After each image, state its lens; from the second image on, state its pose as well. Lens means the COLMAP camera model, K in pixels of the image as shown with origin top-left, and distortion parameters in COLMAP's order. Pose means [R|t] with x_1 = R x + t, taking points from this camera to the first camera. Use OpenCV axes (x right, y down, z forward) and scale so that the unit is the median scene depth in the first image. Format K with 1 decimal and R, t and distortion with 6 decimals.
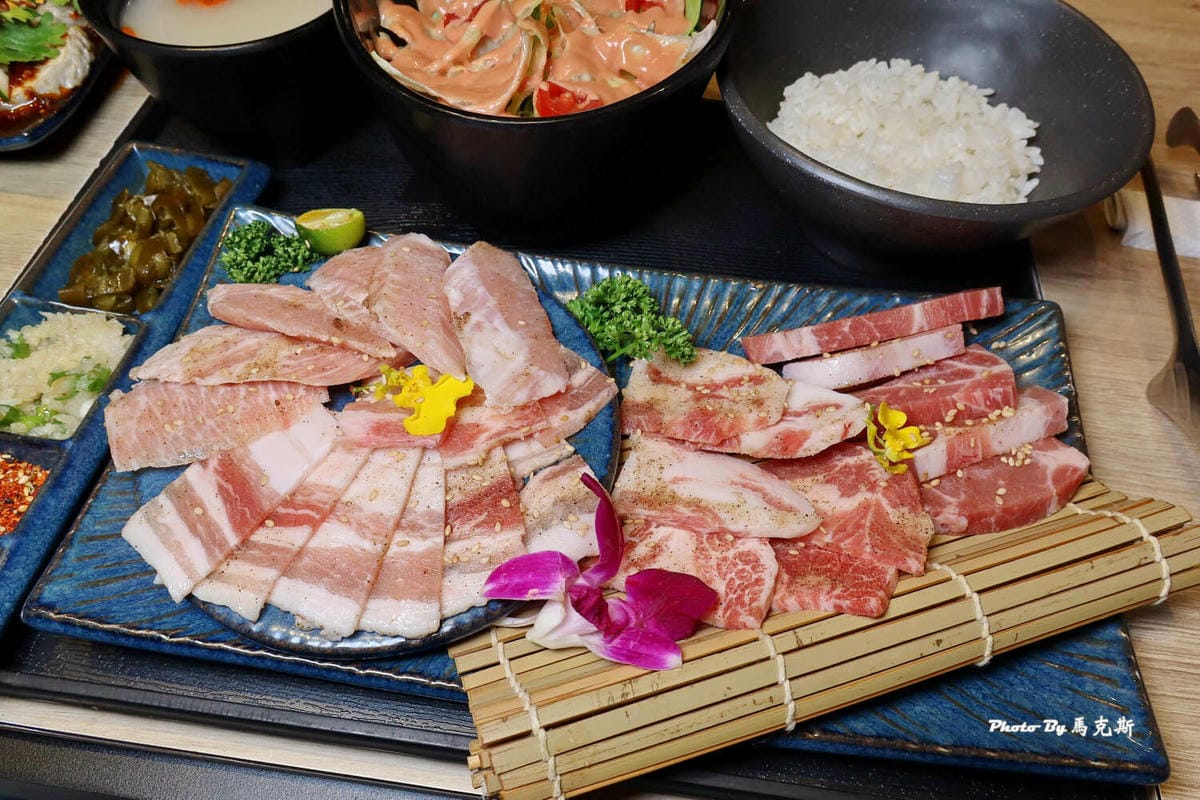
lens RADIAL K [[800.1, 0, 600.0], [0, 800.1, 400.0], [0, 0, 1]] dist [-0.017624, -0.001899]
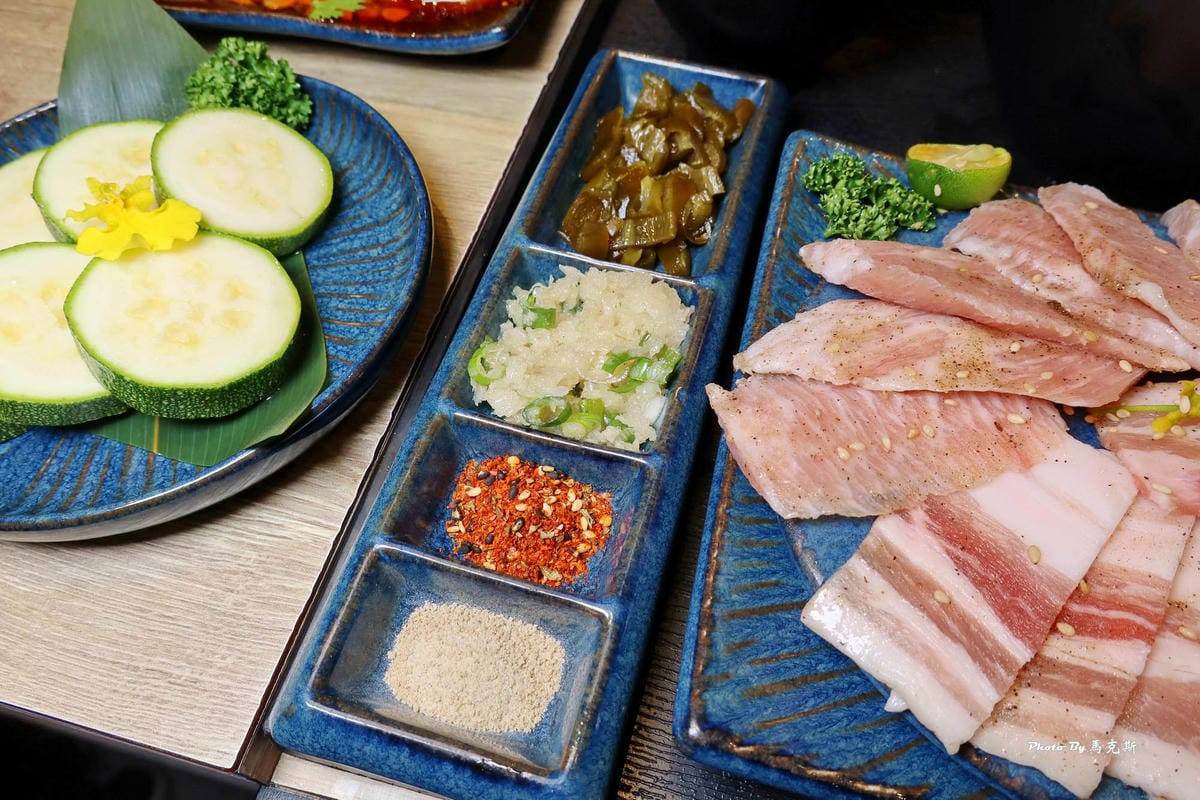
lens RADIAL K [[800.1, 0, 600.0], [0, 800.1, 400.0], [0, 0, 1]] dist [-0.017624, -0.001899]
pose [[0.989701, 0.075246, -0.121780, -0.652423], [-0.072713, 0.997037, 0.025117, -0.010929], [0.123309, -0.016004, 0.992239, 0.317282]]
